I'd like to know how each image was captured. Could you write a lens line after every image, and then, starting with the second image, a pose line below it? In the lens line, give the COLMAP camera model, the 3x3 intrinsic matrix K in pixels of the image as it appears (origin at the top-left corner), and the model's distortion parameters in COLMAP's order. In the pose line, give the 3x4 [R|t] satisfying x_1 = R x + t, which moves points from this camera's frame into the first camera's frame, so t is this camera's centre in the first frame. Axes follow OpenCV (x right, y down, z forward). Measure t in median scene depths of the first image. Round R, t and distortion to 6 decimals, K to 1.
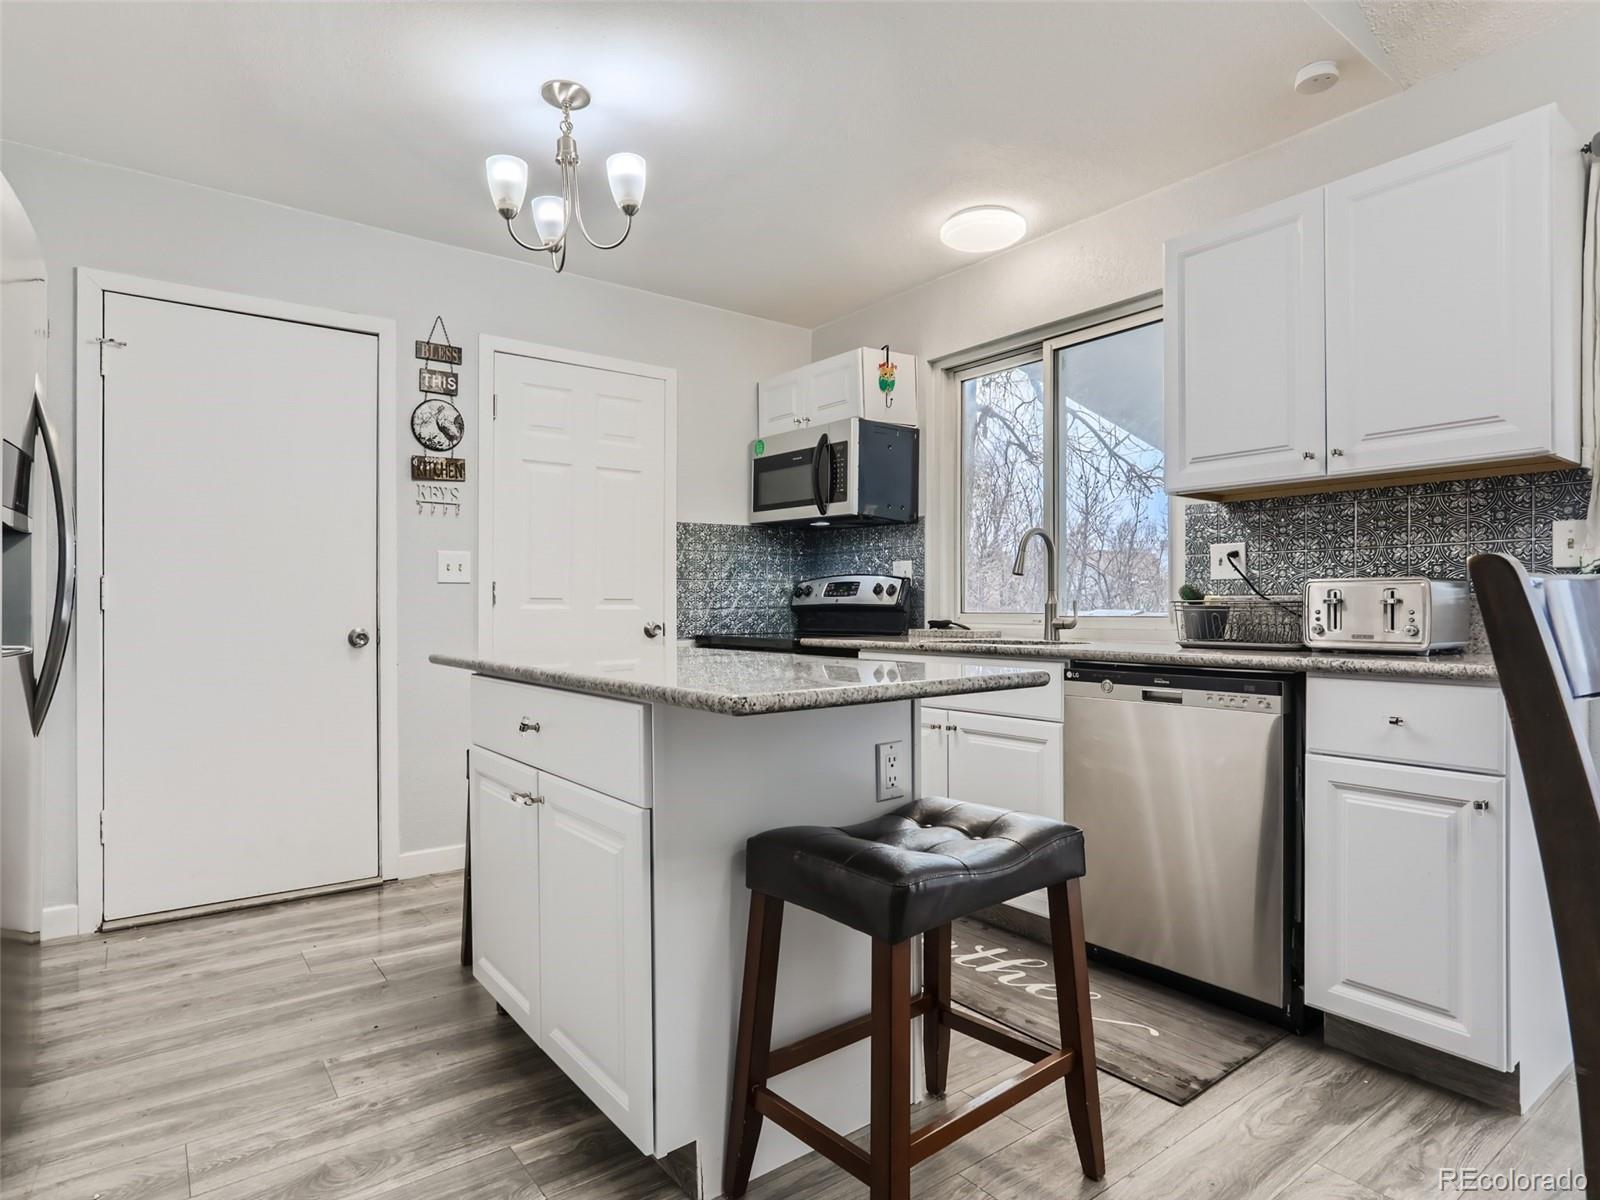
lens RADIAL K [[900.7, 0, 808.4], [0, 900.7, 598.9], [0, 0, 1]] dist [-0.034010, 0.027038]
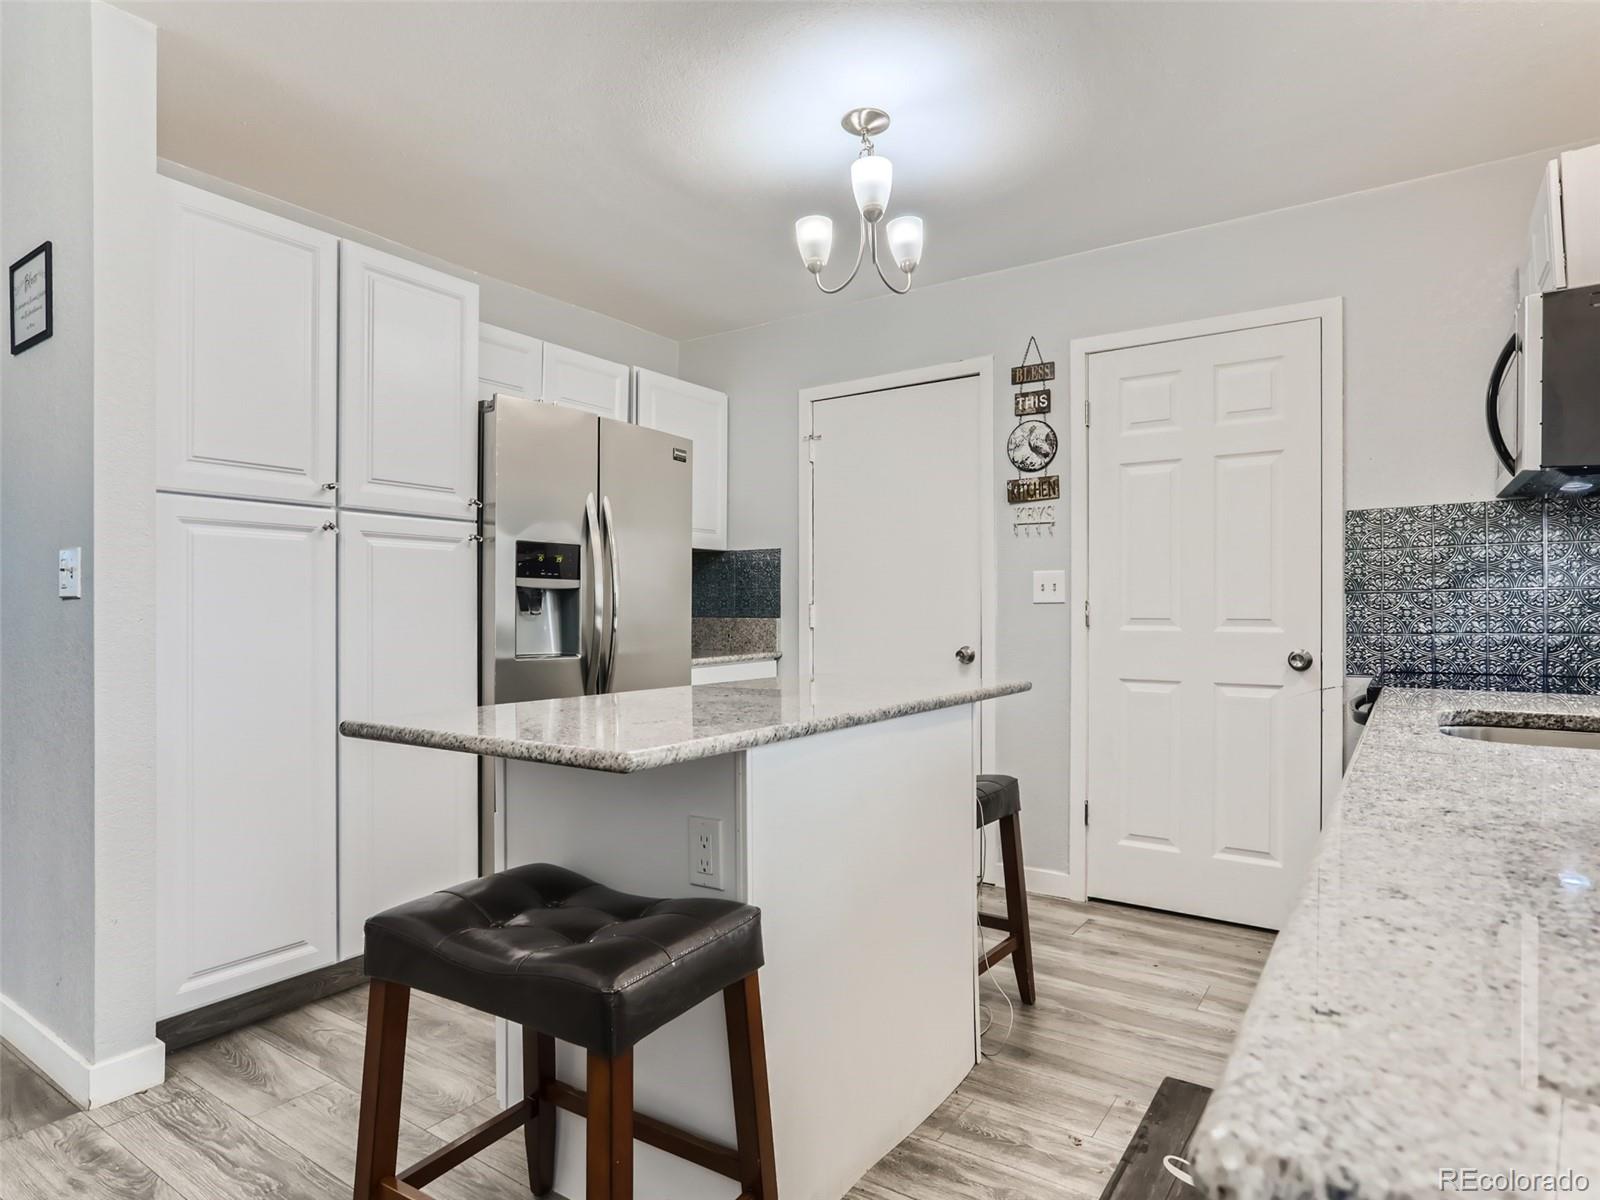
lens RADIAL K [[900.7, 0, 808.4], [0, 900.7, 598.9], [0, 0, 1]] dist [-0.034010, 0.027038]
pose [[0.325528, -0.009781, -0.945482, 0.461205], [0.012844, 0.999900, -0.005922, -0.020386], [0.945445, -0.010216, 0.325621, 0.441299]]
